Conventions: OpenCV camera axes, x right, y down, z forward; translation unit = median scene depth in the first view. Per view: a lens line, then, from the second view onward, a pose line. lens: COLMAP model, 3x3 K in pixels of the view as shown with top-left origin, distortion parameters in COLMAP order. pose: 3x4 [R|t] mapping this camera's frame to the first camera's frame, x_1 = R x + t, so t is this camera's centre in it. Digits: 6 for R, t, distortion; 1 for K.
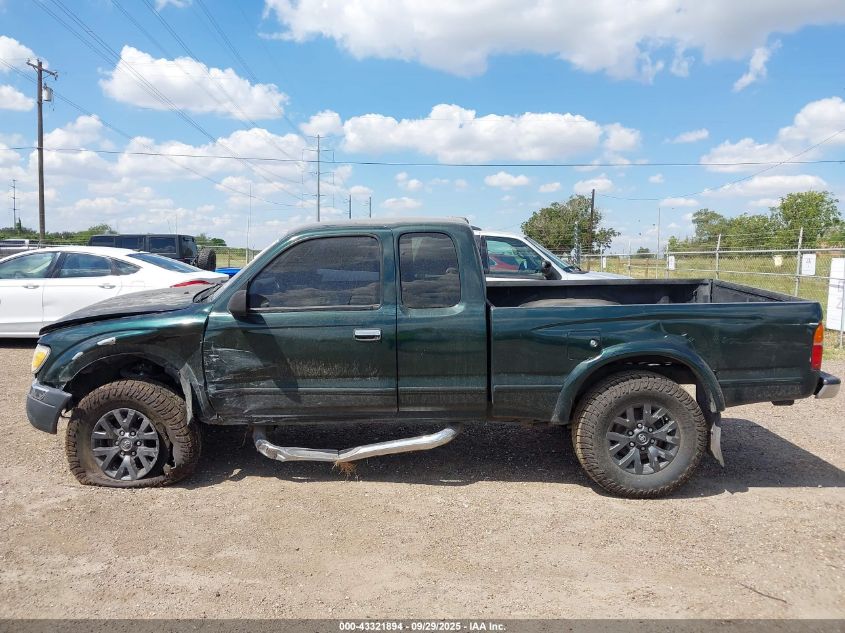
lens RADIAL K [[639.9, 0, 422.5], [0, 639.9, 316.5], [0, 0, 1]] dist [-0.030932, 0.002623]
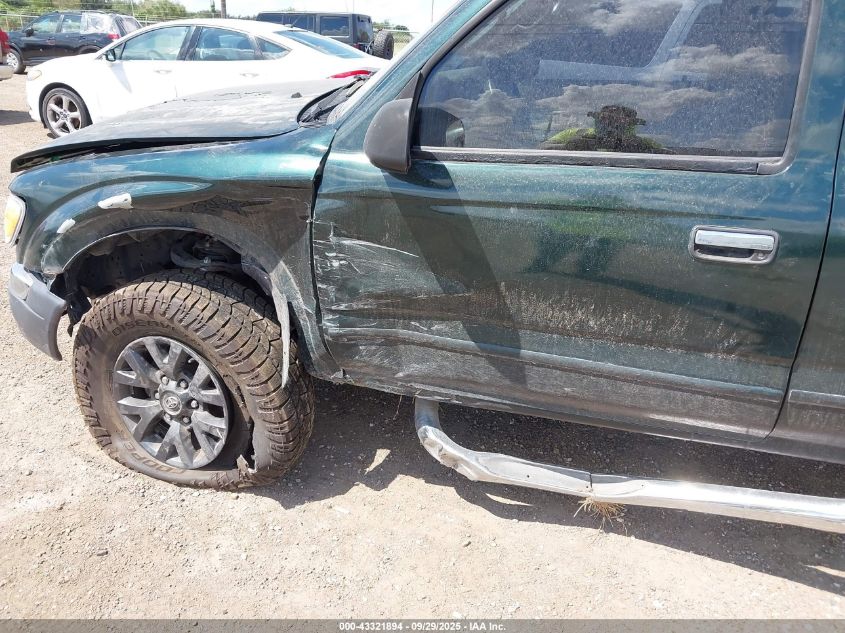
lens RADIAL K [[712.4, 0, 422.5], [0, 712.4, 316.5], [0, 0, 1]] dist [0.241165, -0.617279]
pose [[0.962216, 0.116801, -0.245963, -0.138561], [-0.049027, 0.962878, 0.265447, -0.030713], [0.267837, -0.243359, 0.932223, 0.530844]]
